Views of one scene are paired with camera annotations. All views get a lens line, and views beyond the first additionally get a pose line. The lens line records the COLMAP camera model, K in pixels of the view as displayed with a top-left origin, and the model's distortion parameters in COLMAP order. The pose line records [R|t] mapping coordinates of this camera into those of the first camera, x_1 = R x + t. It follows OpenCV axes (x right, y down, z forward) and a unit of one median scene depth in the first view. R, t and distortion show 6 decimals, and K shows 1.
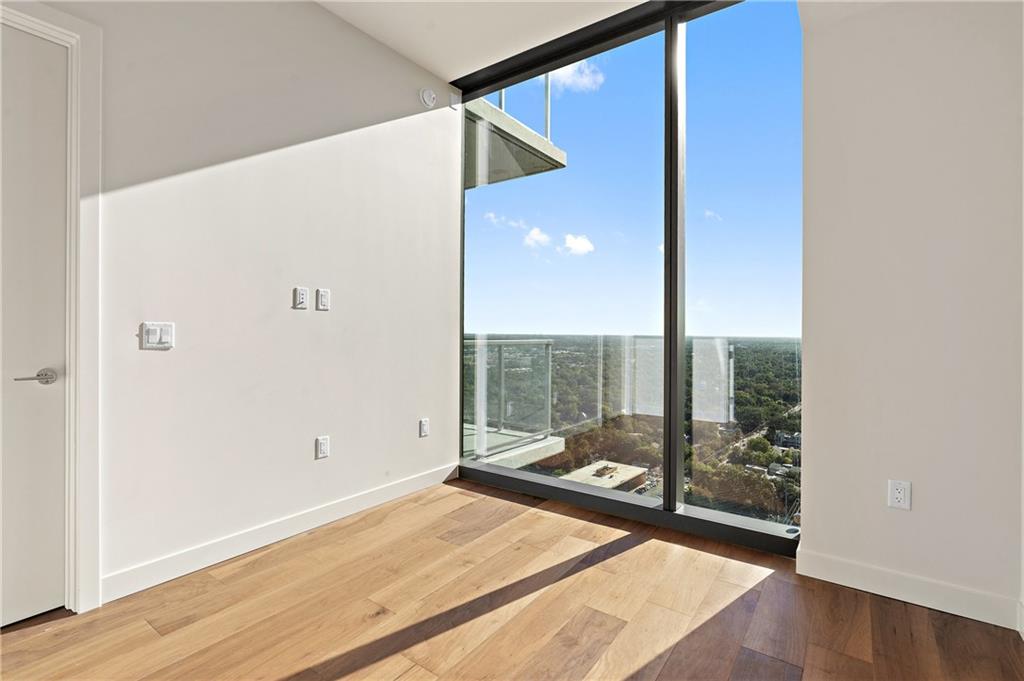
lens RADIAL K [[475.6, 0, 514.0], [0, 475.6, 334.0], [0, 0, 1]] dist [-0.000755, -0.000070]
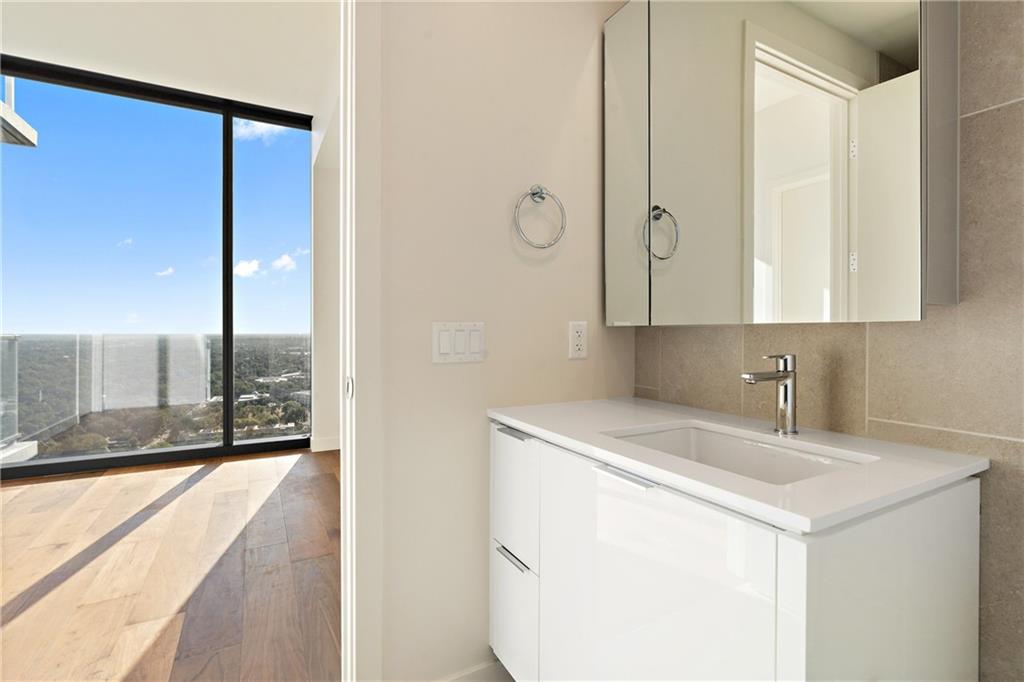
lens RADIAL K [[475.6, 0, 508.9], [0, 475.6, 330.3], [0, 0, 1]] dist [-0.000755, -0.000070]
pose [[0.436251, -0.002968, 0.899820, -0.359085], [0.003685, 0.999992, 0.001512, 0.006806], [-0.899817, 0.002656, 0.436259, -0.251142]]
